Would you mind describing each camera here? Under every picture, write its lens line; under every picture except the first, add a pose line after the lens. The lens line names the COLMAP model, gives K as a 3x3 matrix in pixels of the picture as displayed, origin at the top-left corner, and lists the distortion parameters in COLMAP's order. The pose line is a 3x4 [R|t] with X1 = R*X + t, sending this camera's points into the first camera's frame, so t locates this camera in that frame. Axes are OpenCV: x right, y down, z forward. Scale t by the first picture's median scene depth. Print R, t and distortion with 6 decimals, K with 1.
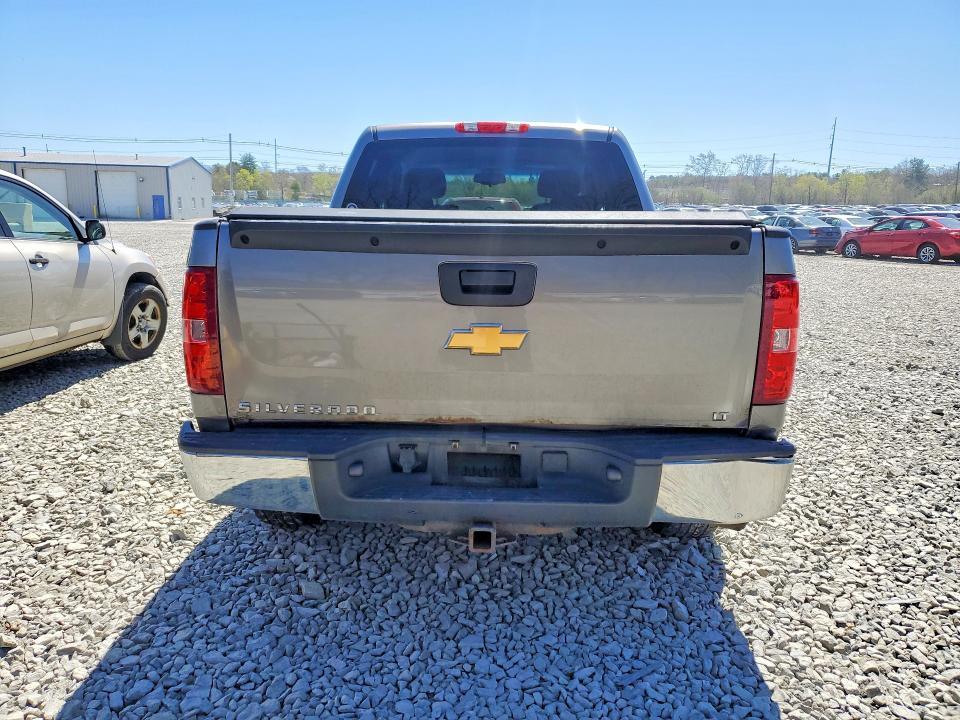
lens RADIAL K [[735.1, 0, 467.0], [0, 735.1, 359.8], [0, 0, 1]] dist [0.005021, 0.006666]
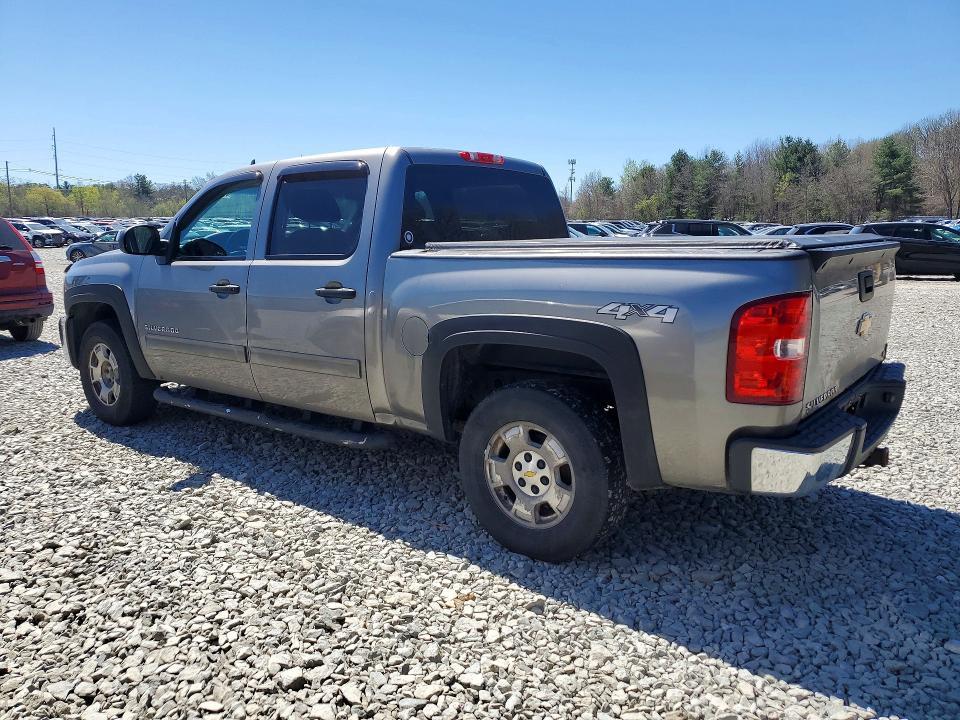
lens RADIAL K [[735.1, 0, 467.0], [0, 735.1, 359.8], [0, 0, 1]] dist [0.005021, 0.006666]
pose [[0.584788, -0.150289, 0.797143, -0.882724], [0.162847, 0.984432, 0.066135, -0.100080], [-0.794672, 0.091137, 0.600158, 0.404861]]
